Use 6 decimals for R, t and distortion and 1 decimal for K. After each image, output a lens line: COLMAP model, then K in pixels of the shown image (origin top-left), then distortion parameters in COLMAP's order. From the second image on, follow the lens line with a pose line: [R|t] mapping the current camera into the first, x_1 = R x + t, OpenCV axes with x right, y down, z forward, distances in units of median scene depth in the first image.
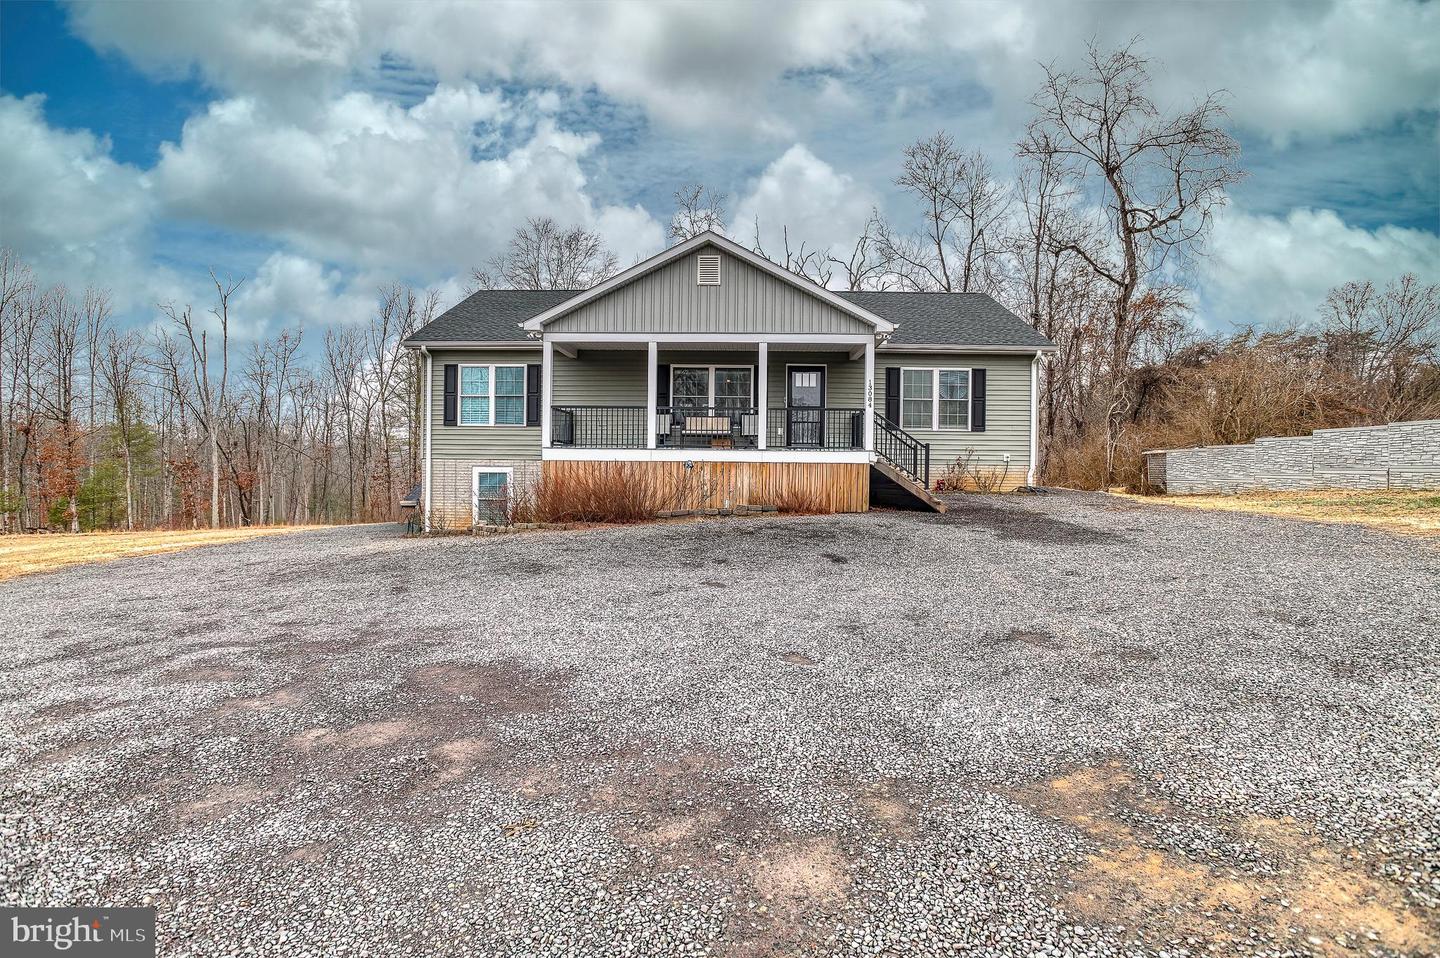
lens RADIAL K [[693.9, 0, 717.6], [0, 693.9, 476.9], [0, 0, 1]] dist [-0.054146, 0.026303]
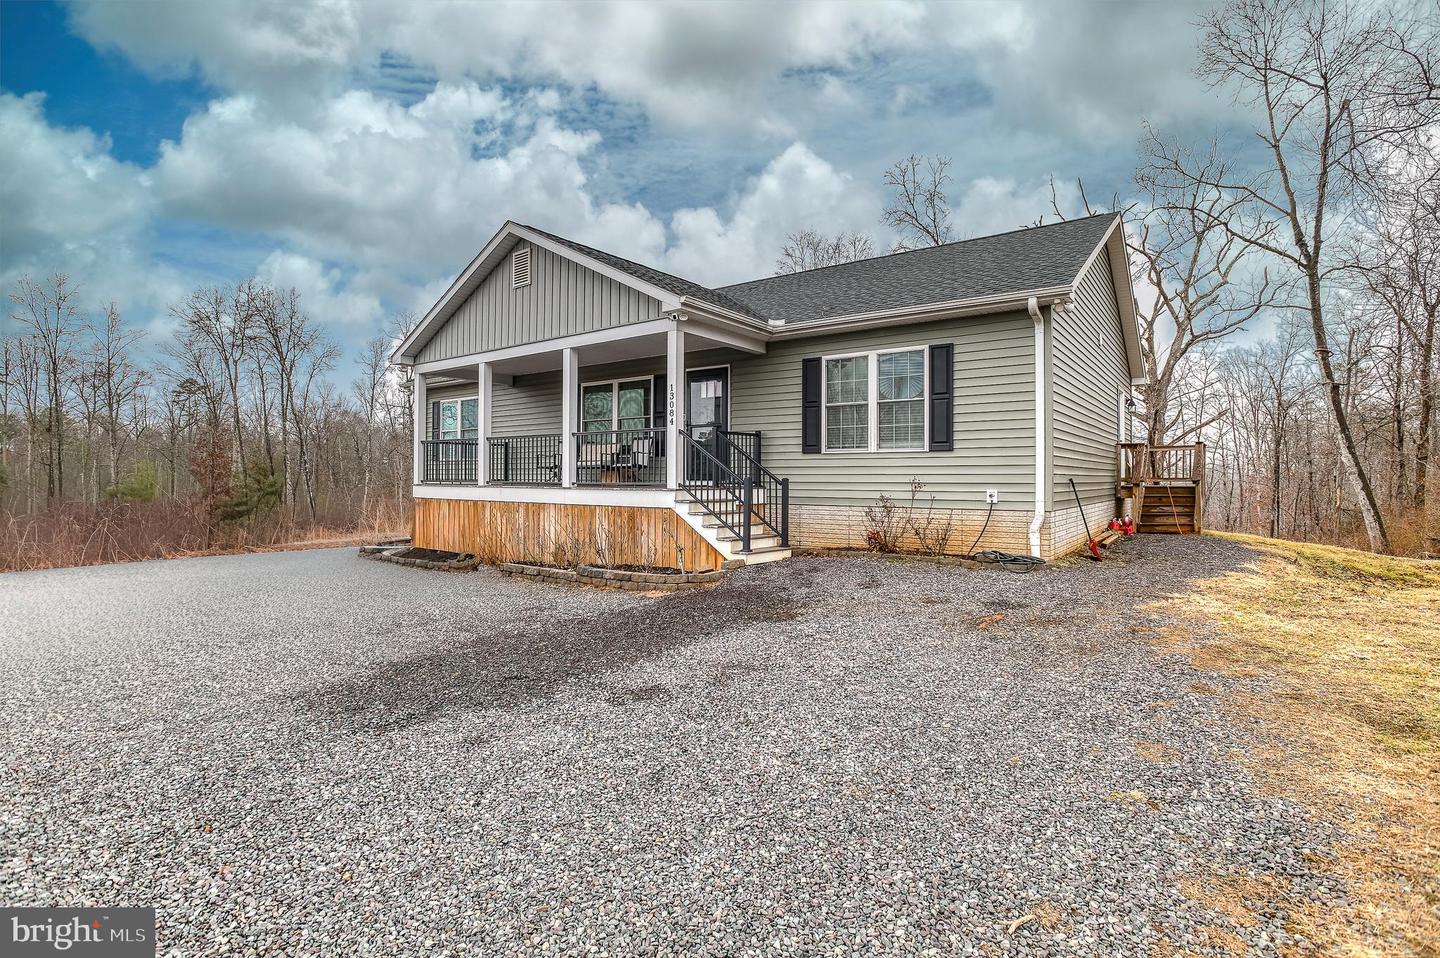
lens RADIAL K [[693.9, 0, 717.6], [0, 693.9, 476.9], [0, 0, 1]] dist [-0.054146, 0.026303]
pose [[0.811444, -0.007637, -0.584380, 0.567159], [-0.006625, 0.999730, -0.022264, -0.029890], [0.584392, 0.021938, 0.811175, 0.414713]]
